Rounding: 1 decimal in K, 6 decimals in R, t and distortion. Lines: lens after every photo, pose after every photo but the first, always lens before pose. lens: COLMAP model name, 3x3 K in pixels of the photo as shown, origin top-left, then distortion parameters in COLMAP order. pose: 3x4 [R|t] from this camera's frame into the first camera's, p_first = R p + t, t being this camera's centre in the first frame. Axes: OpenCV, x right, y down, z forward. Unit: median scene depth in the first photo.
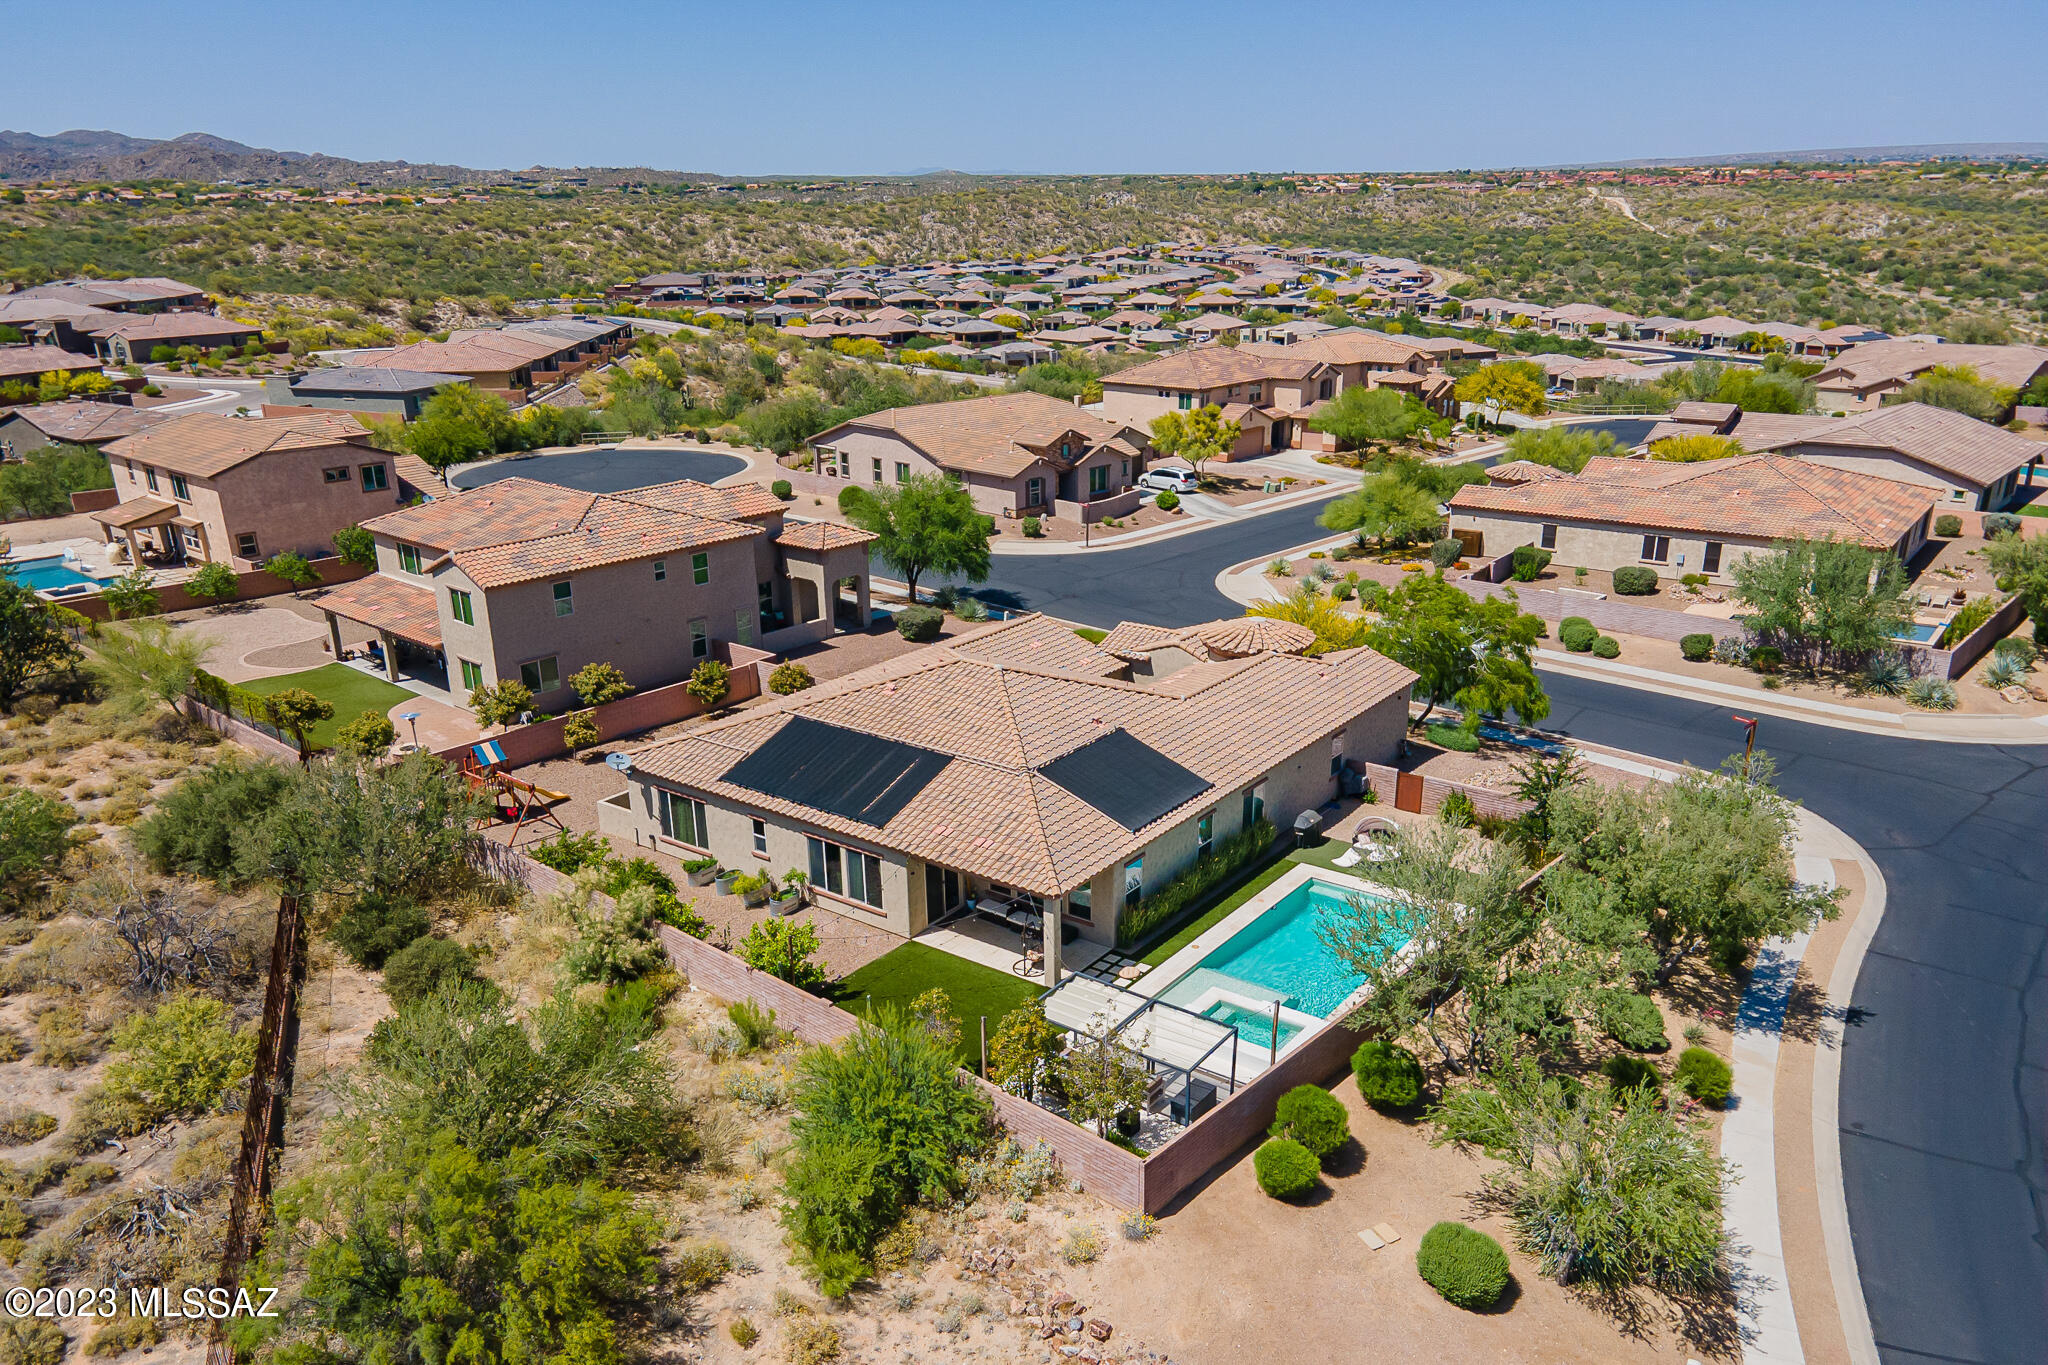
lens RADIAL K [[1521.8, 0, 1024.0], [0, 1521.8, 682.5], [0, 0, 1]] dist [-0.000332, 0.114112]
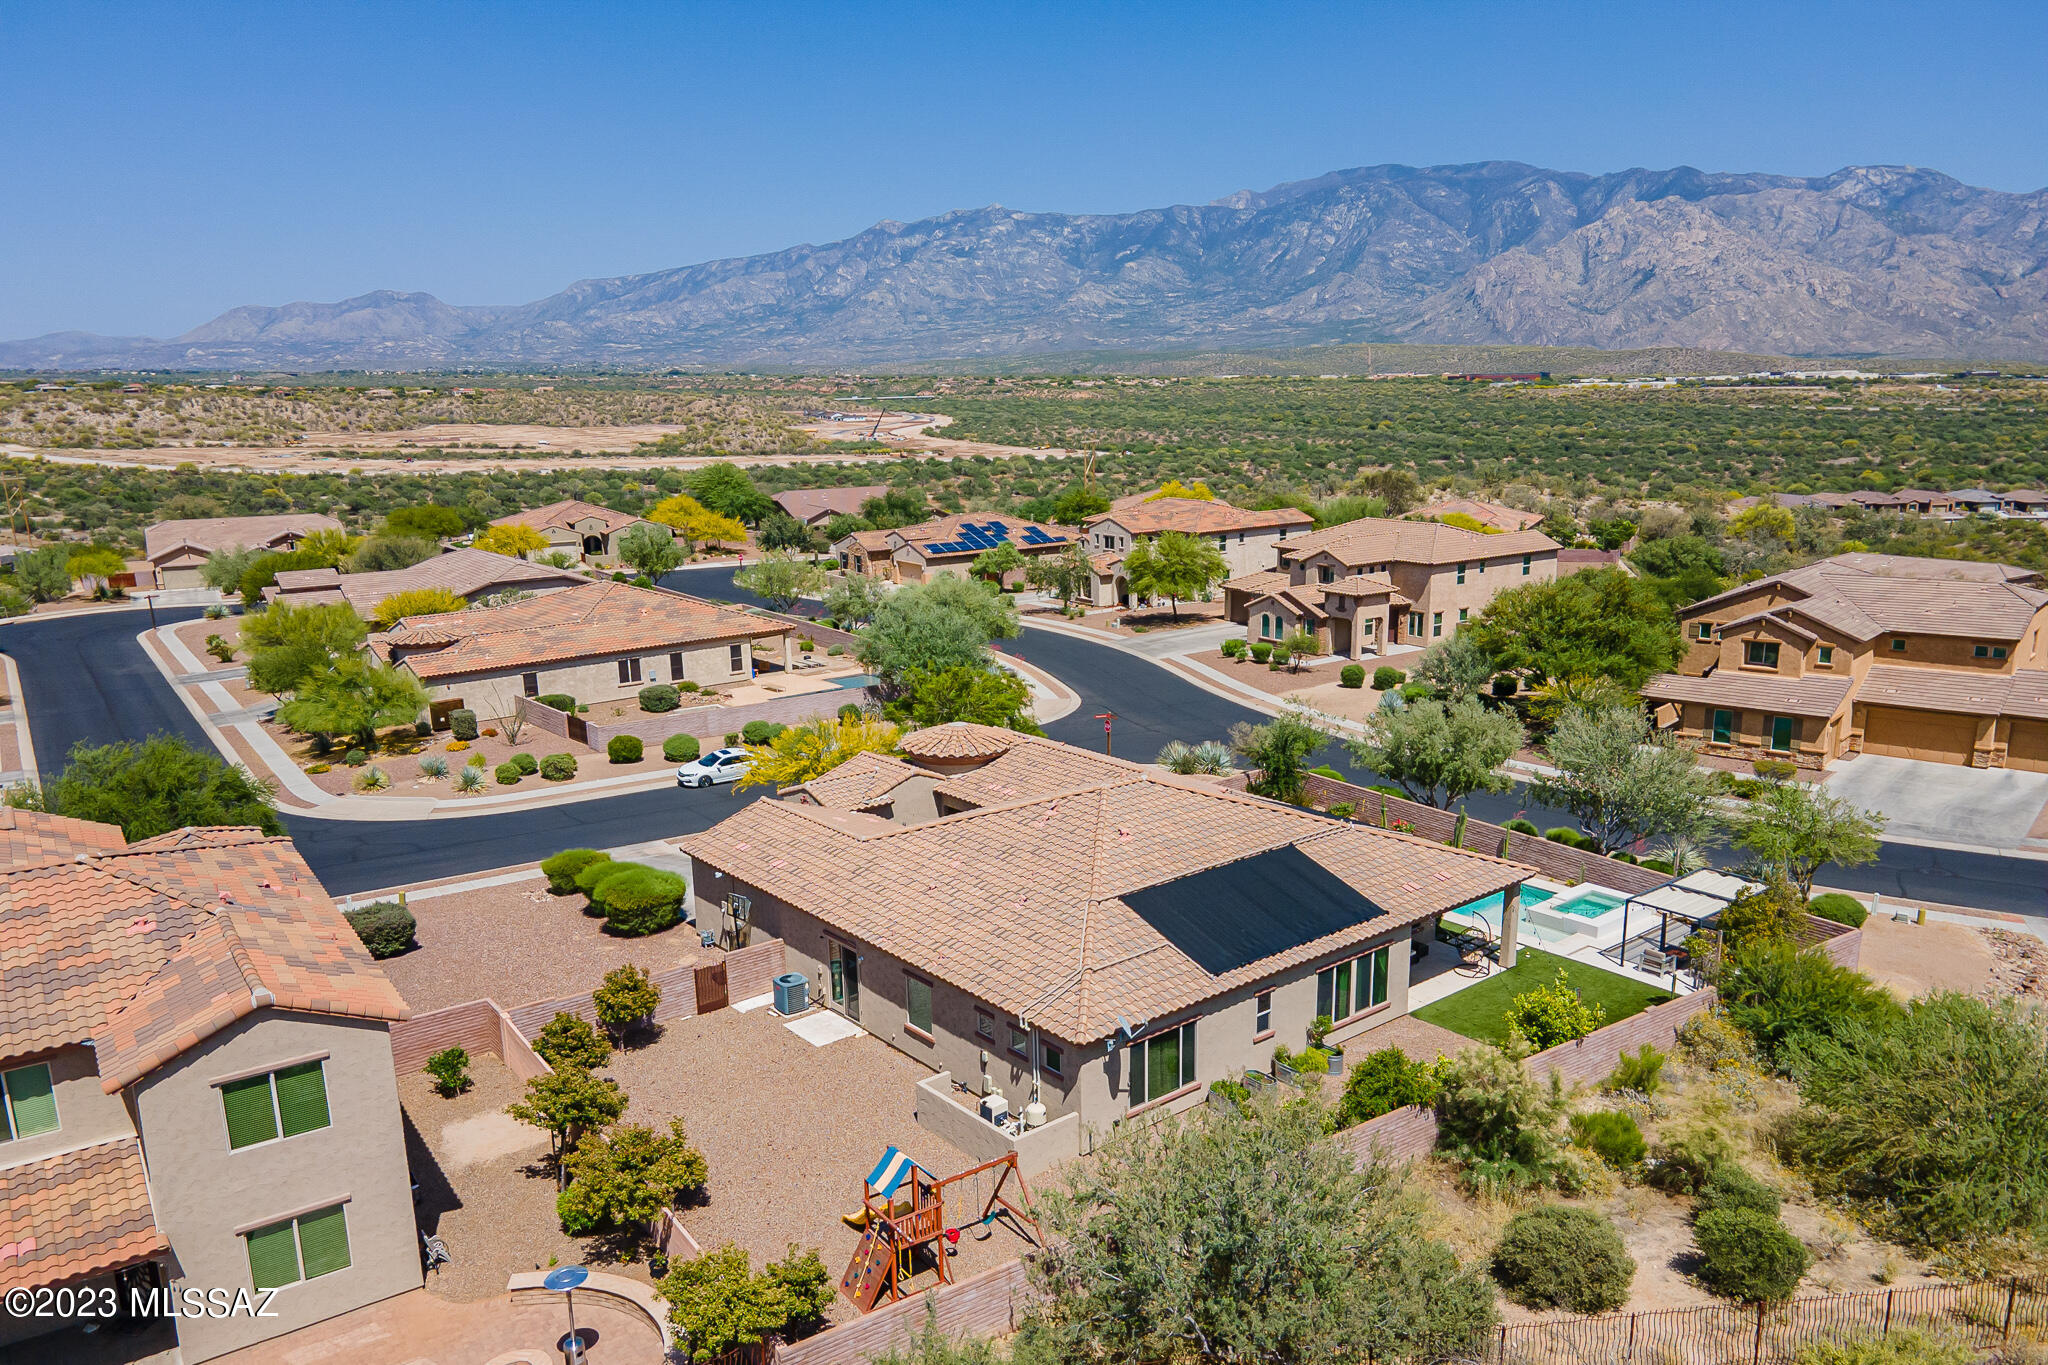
lens RADIAL K [[1521.8, 0, 1024.0], [0, 1521.8, 682.5], [0, 0, 1]] dist [-0.000332, 0.114112]
pose [[0.257811, -0.185001, 0.948319, -0.901132], [0.308823, 0.945790, 0.100551, -0.180162], [-0.915512, 0.266939, 0.300968, 0.776930]]
